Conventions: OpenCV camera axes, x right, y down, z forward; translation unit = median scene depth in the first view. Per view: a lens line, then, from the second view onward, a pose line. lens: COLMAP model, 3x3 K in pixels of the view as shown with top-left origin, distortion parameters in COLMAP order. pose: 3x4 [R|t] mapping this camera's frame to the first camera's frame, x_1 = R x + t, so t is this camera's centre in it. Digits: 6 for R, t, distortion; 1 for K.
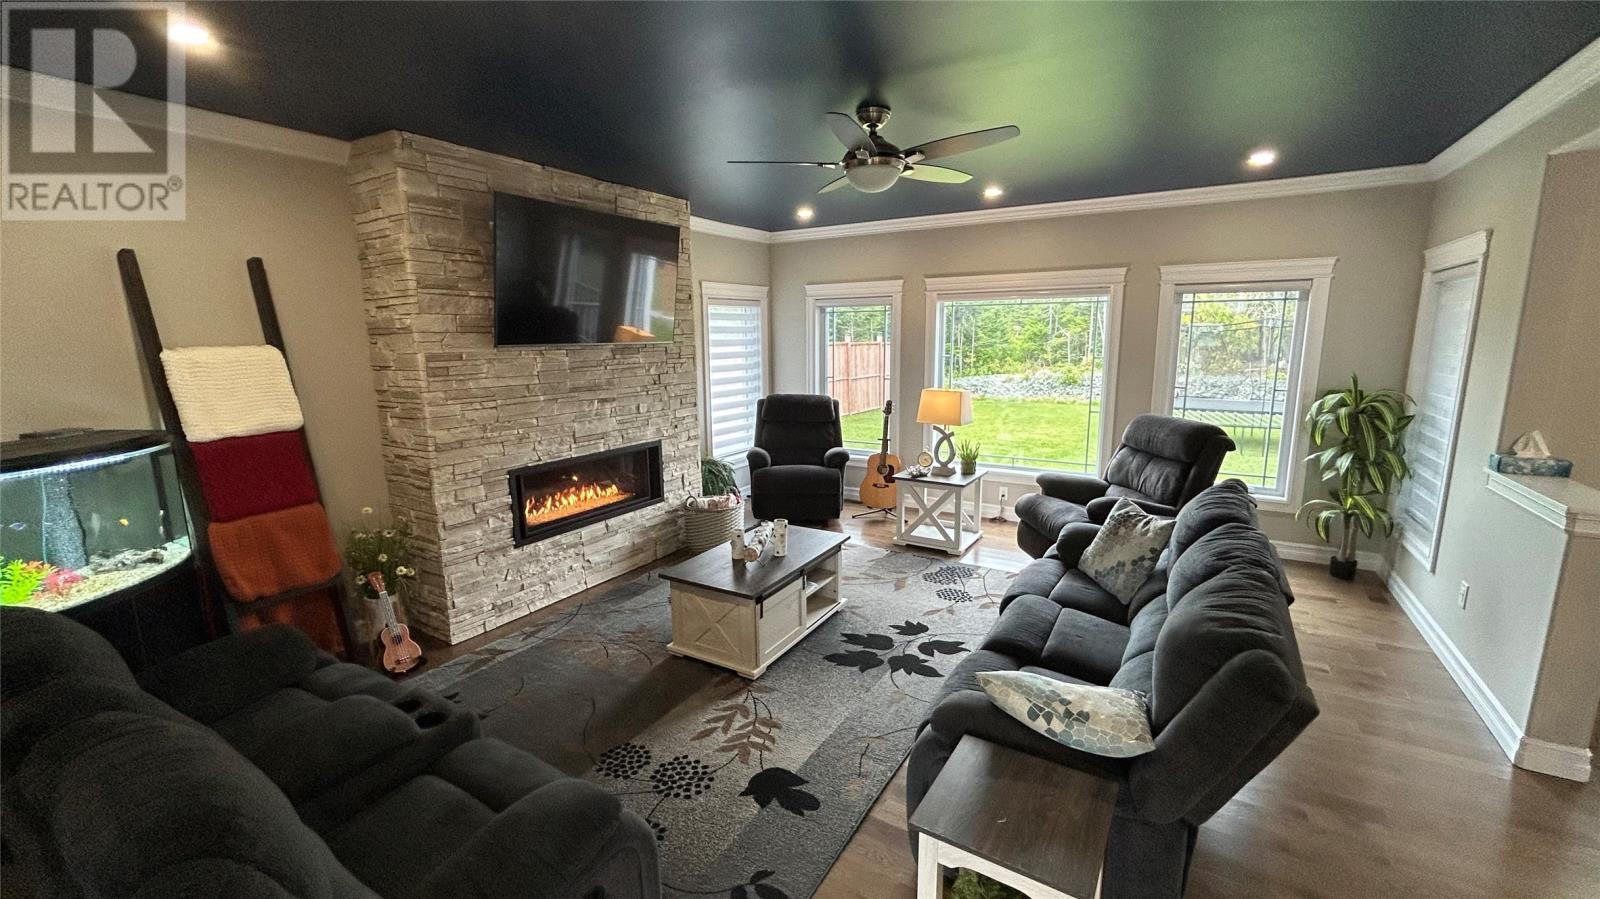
lens RADIAL K [[653.2, 0, 798.4], [0, 653.2, 452.1], [0, 0, 1]] dist [-0.000165, 0.000800]
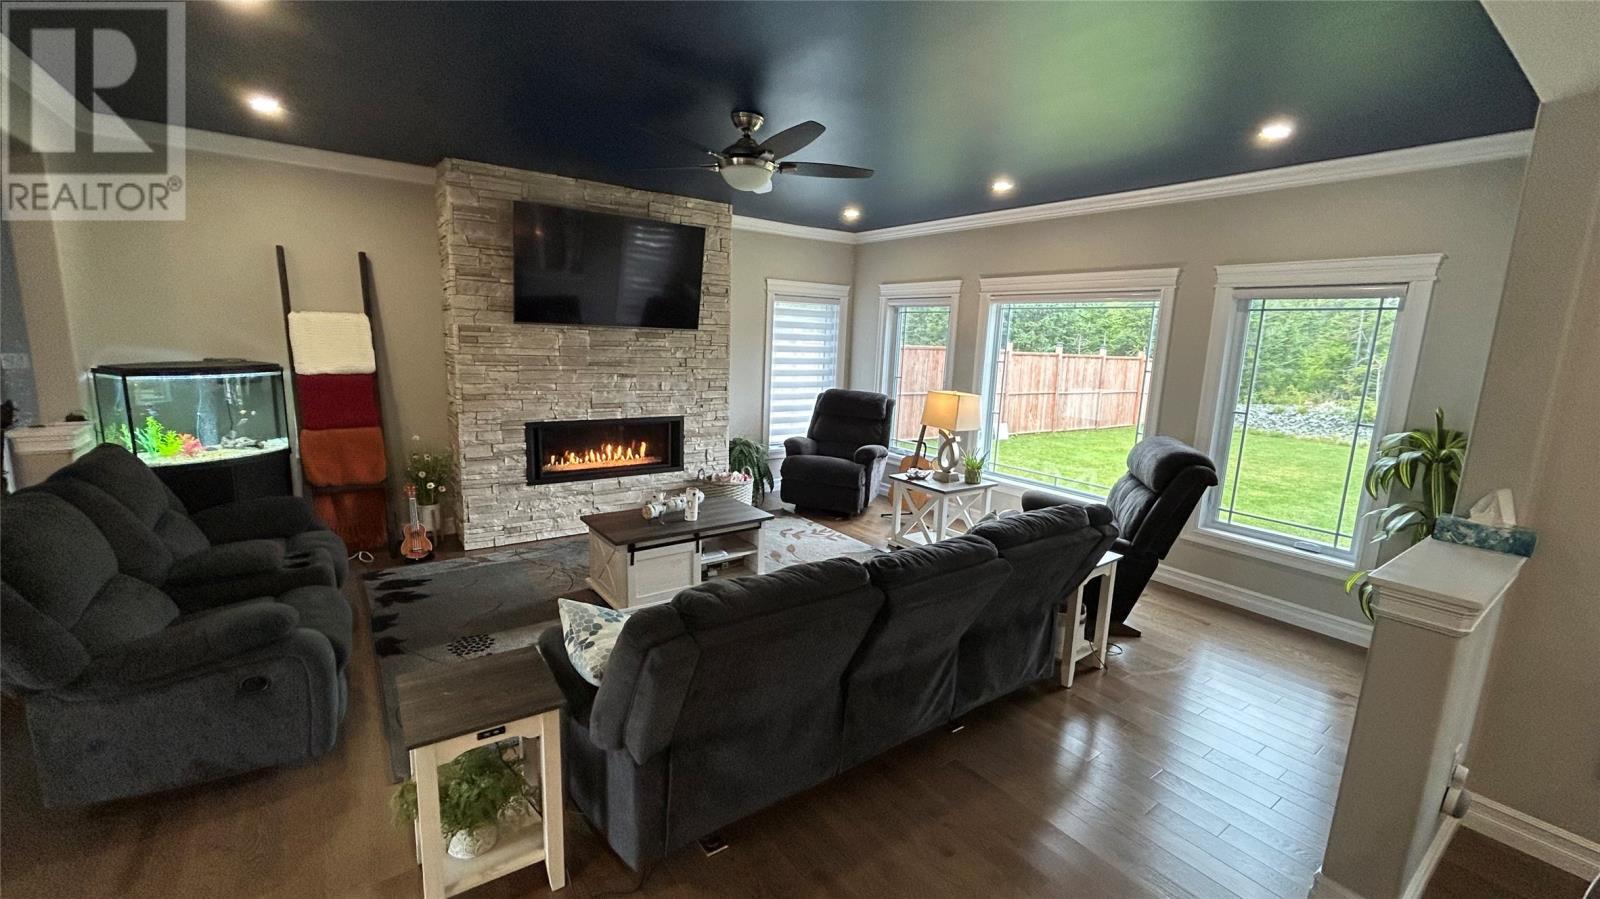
lens RADIAL K [[653.2, 0, 798.4], [0, 653.2, 452.1], [0, 0, 1]] dist [-0.000165, 0.000800]
pose [[0.920113, 0.113265, -0.374917, 0.476585], [-0.116792, 0.993066, 0.013384, 0.005916], [0.373833, 0.031472, 0.926962, 0.031818]]
